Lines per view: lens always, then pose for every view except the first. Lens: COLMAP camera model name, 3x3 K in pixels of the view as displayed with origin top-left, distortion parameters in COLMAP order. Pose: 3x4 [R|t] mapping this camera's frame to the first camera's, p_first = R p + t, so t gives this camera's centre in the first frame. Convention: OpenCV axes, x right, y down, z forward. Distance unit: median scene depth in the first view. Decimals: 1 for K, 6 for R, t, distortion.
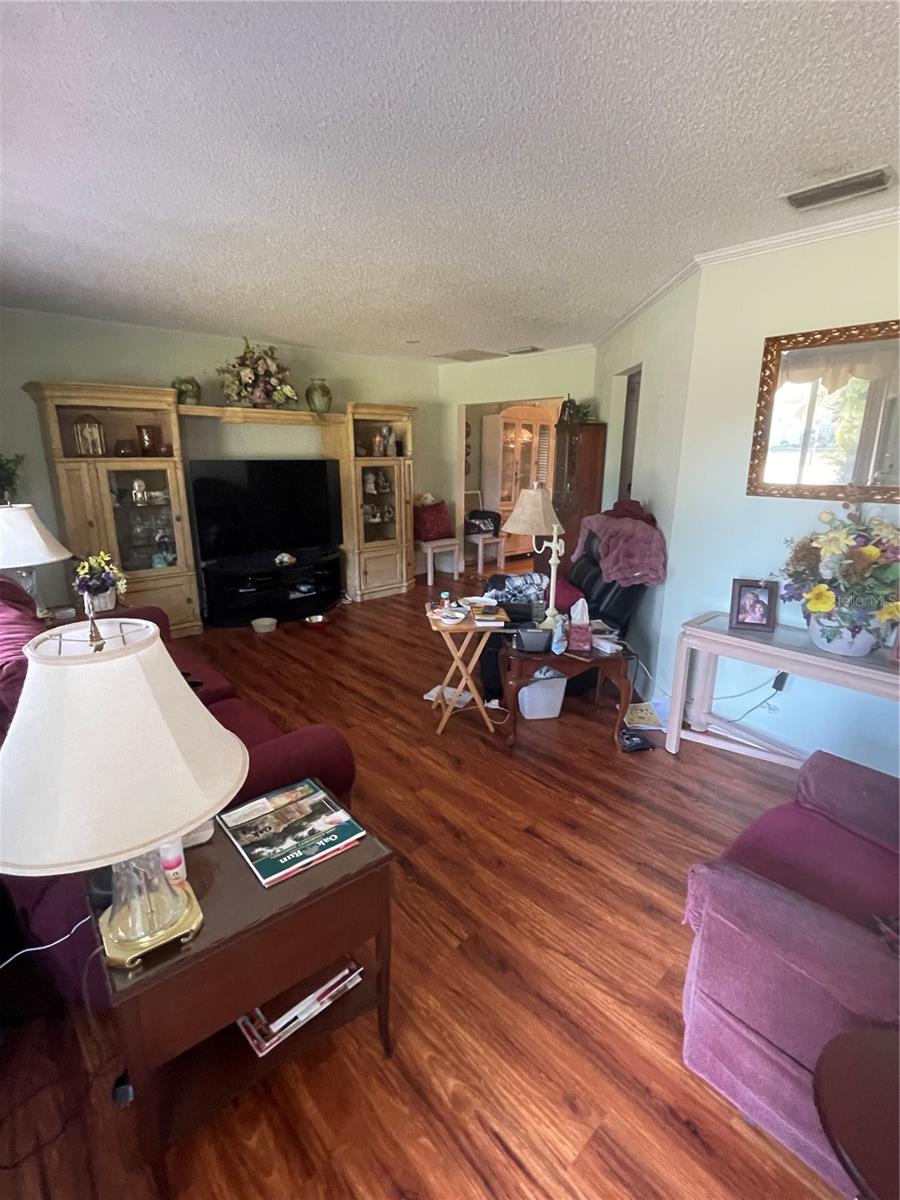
lens RADIAL K [[574.1, 0, 449.9], [0, 574.1, 614.9], [0, 0, 1]] dist [-0.014875, -0.000341]
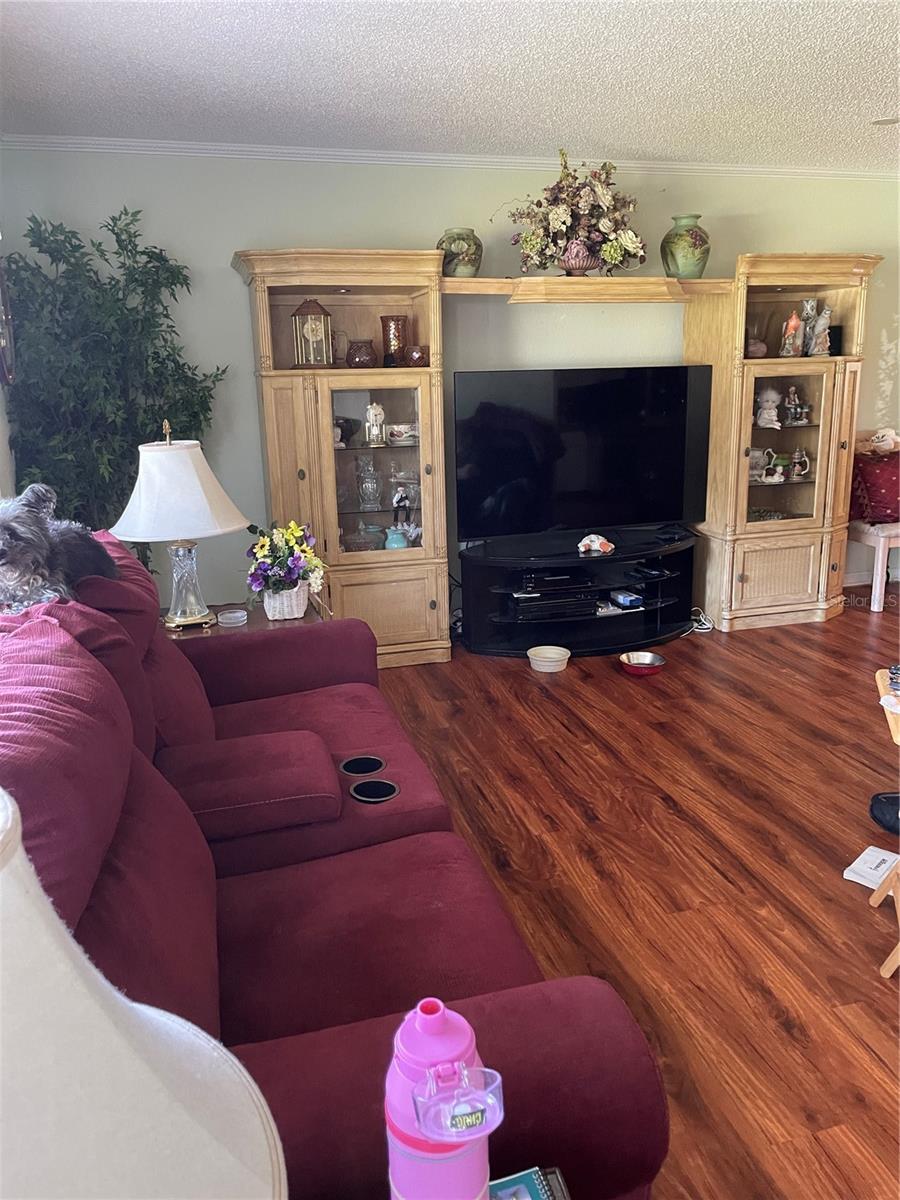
lens RADIAL K [[913.0, 0, 453.3], [0, 913.0, 600.7], [0, 0, 1]] dist [0.086717, -0.117978]
pose [[0.898005, 0.083560, -0.431978, -0.022031], [-0.094971, 0.995468, -0.004868, -0.027192], [0.429614, 0.045397, 0.901871, 0.141768]]
